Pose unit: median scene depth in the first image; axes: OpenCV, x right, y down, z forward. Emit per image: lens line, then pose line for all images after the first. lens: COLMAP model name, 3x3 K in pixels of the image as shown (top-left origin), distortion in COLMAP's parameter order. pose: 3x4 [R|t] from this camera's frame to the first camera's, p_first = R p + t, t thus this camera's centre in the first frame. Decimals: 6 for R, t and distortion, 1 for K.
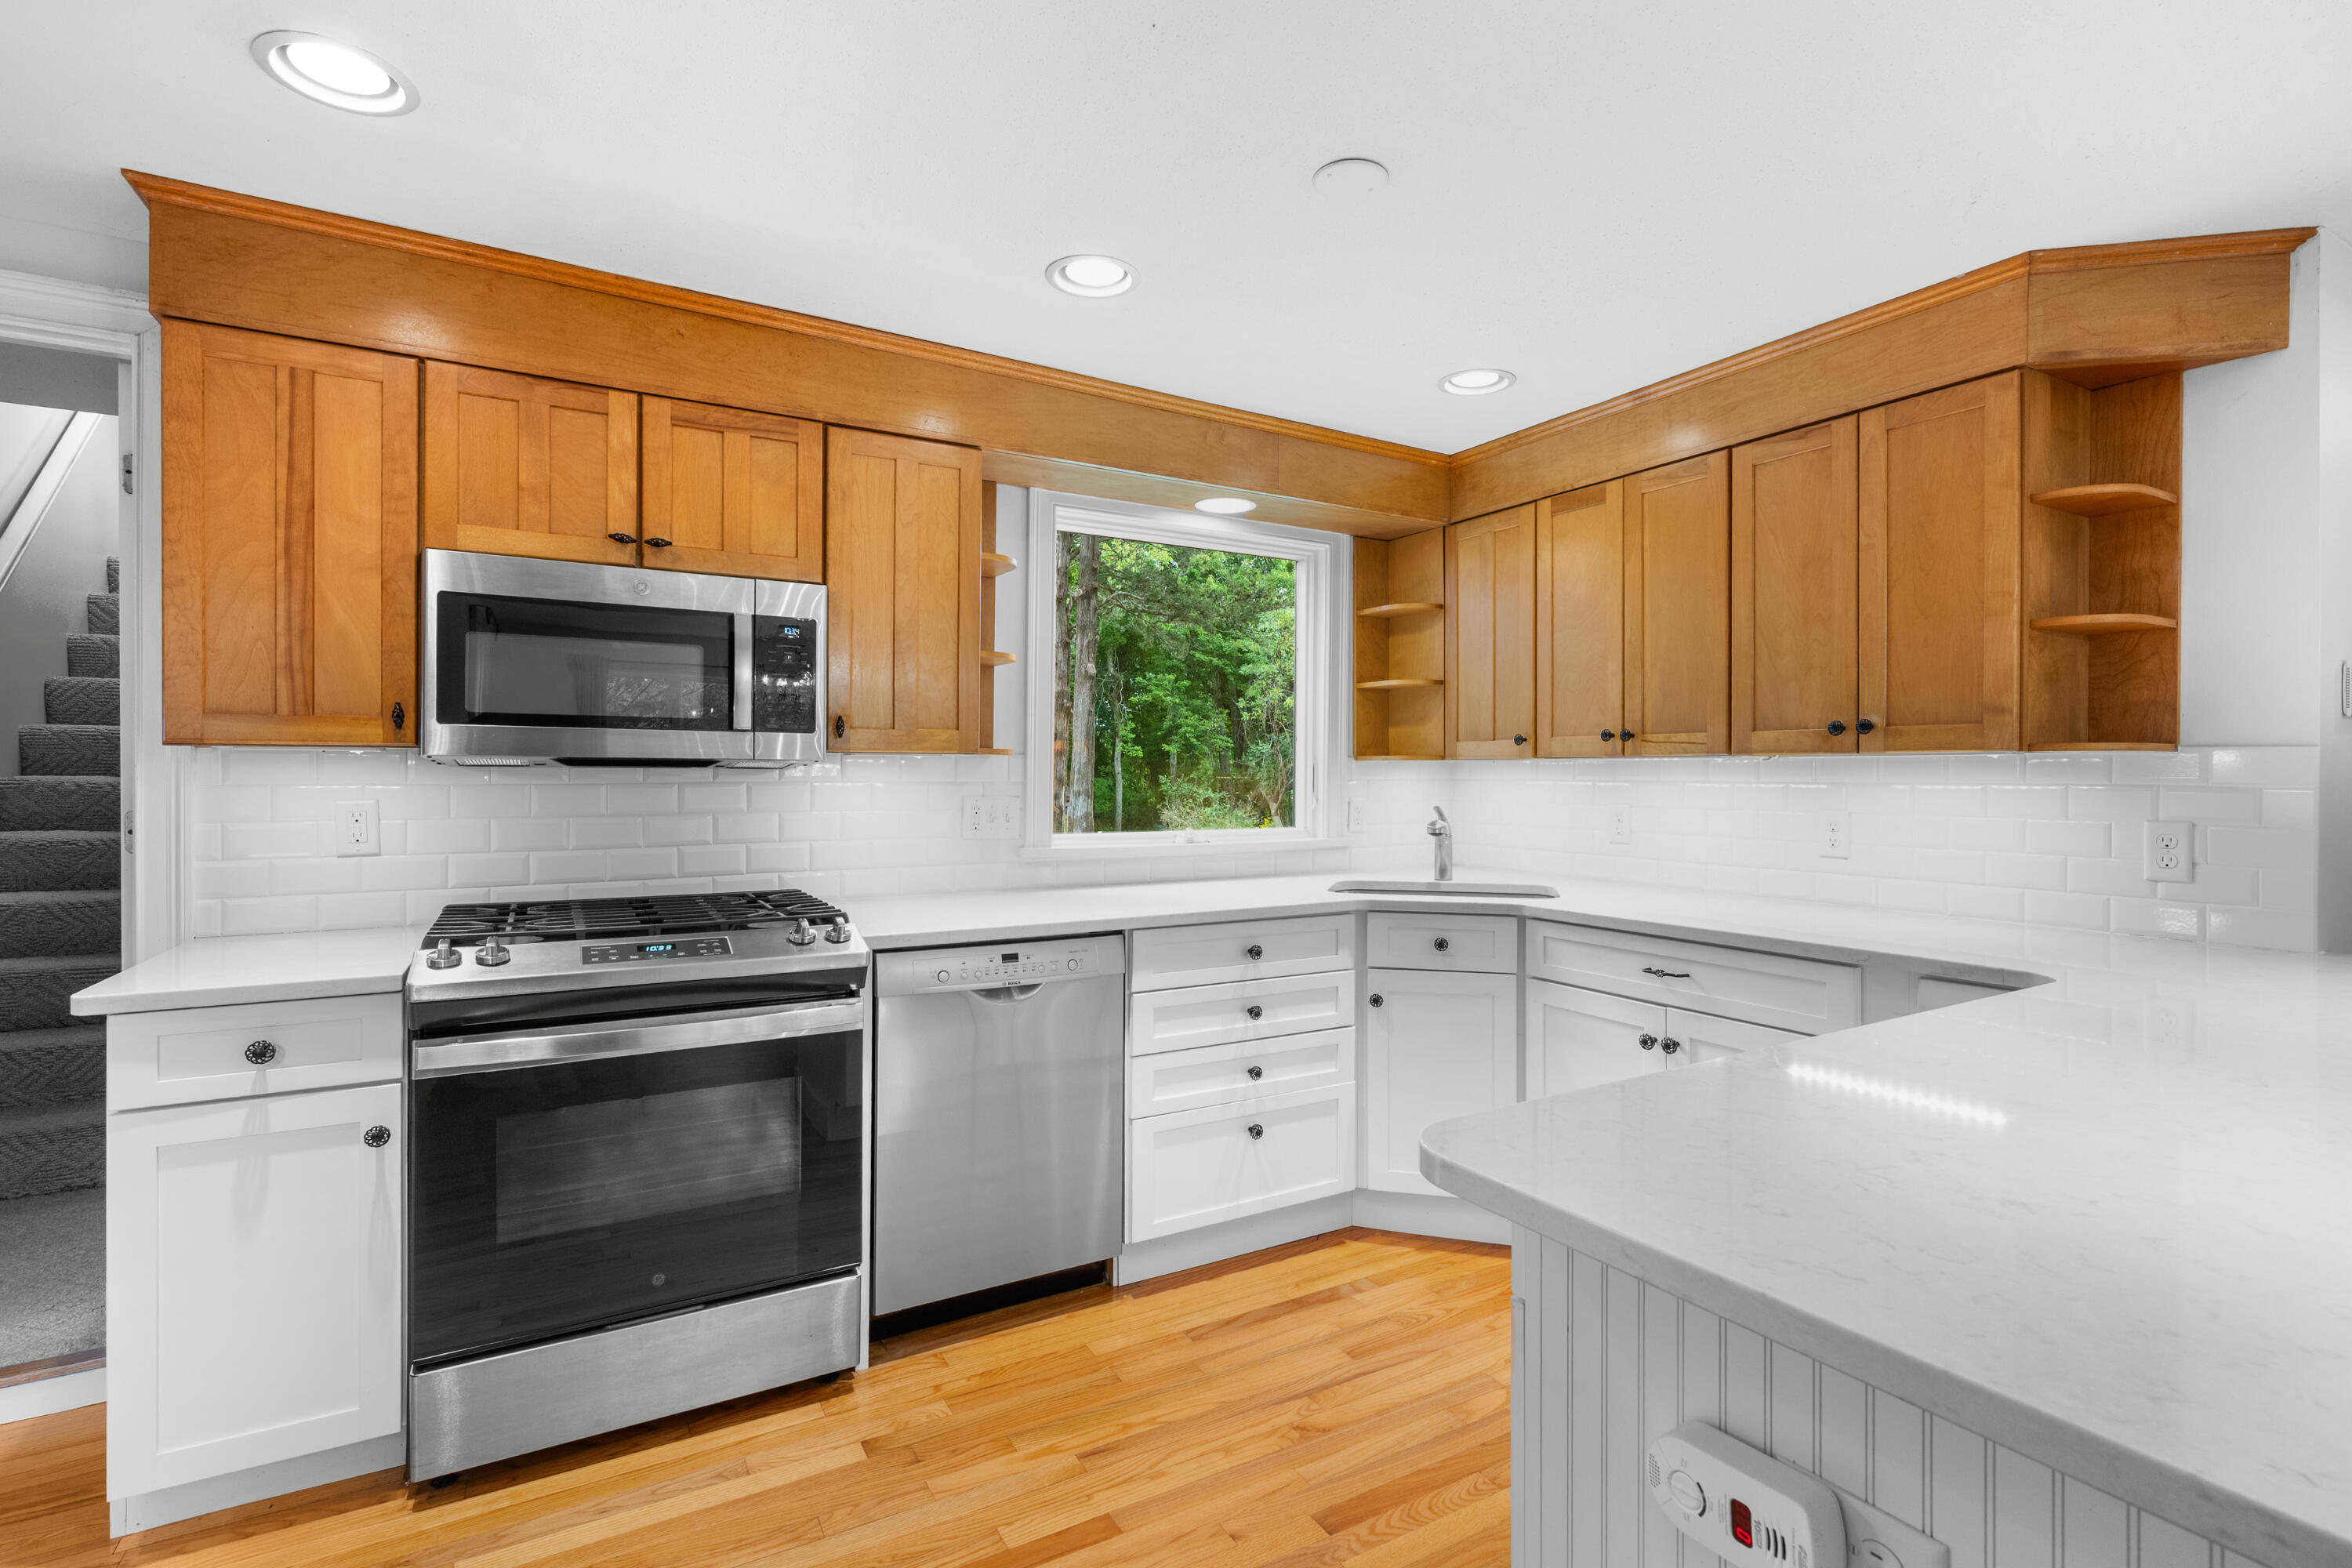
lens RADIAL K [[1079.9, 0, 1184.2], [0, 1079.9, 771.8], [0, 0, 1]] dist [-0.001844, -0.001123]
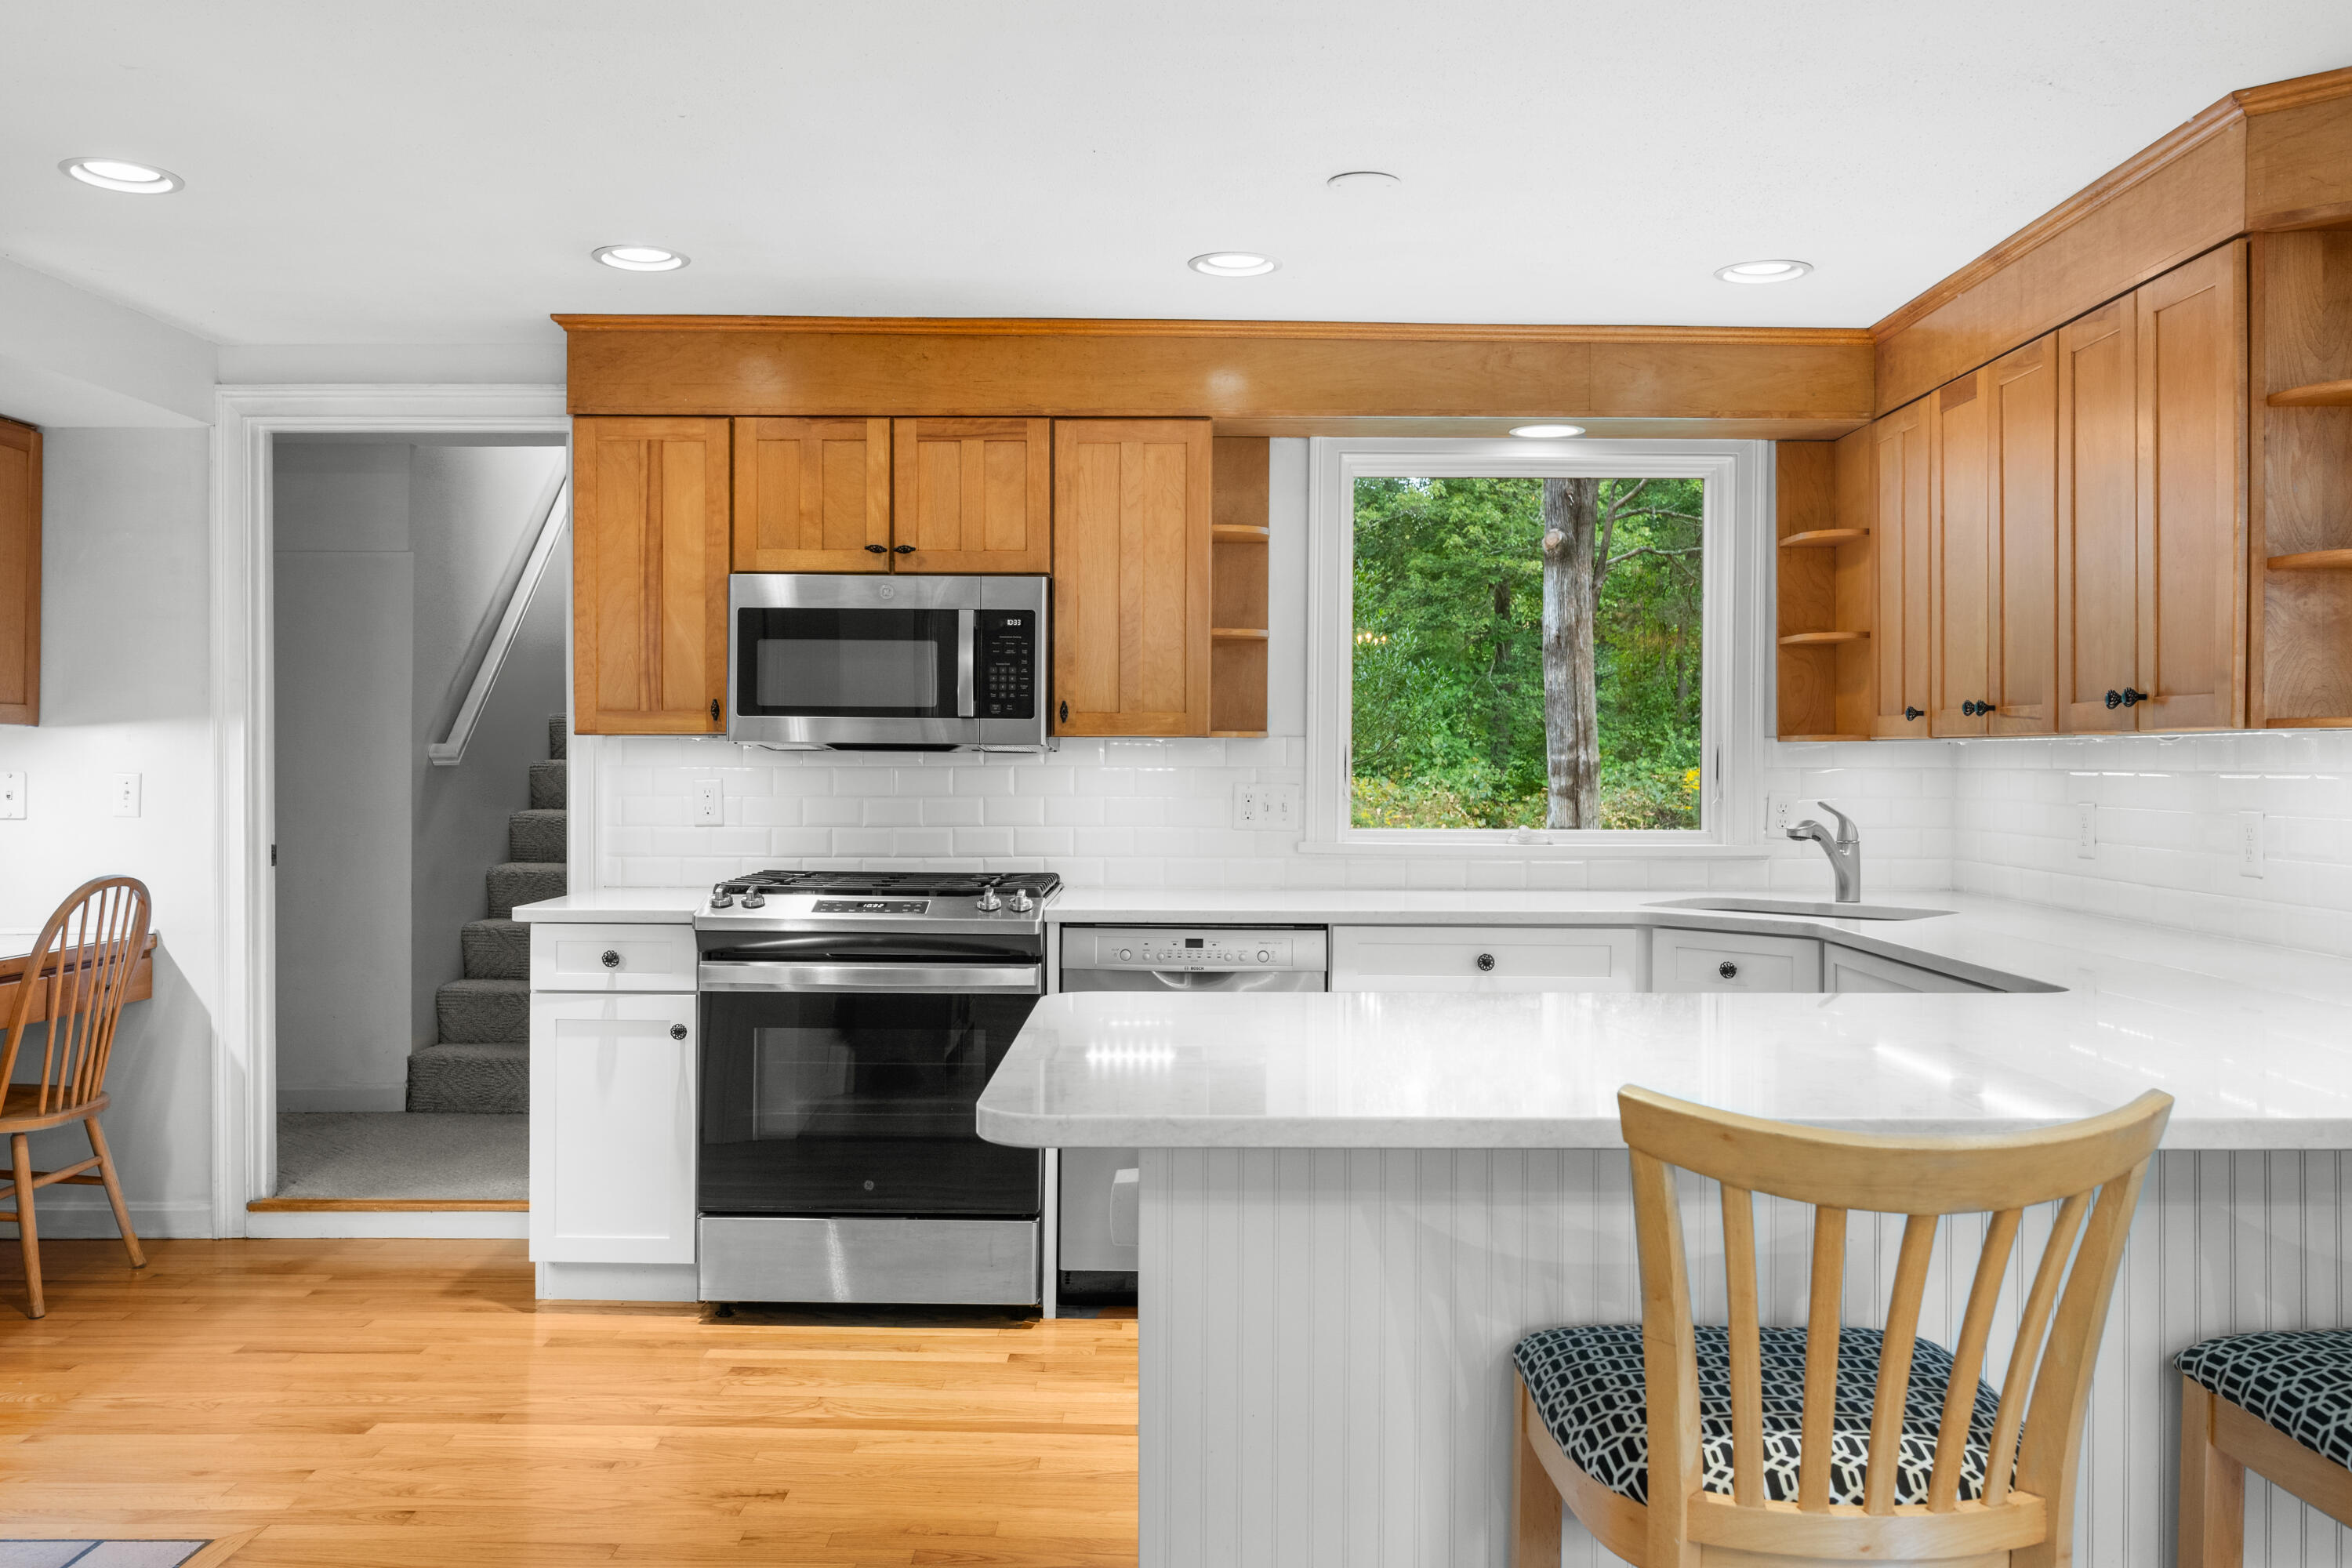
lens RADIAL K [[1864.8, 0, 1179.1], [0, 1864.8, 757.7], [0, 0, 1]] dist [0.003676, -0.051068]
pose [[0.856095, 0.000497, -0.516819, 0.752446], [-0.001638, 0.999997, -0.001752, 0.005236], [0.516817, 0.002347, 0.856093, -0.501740]]
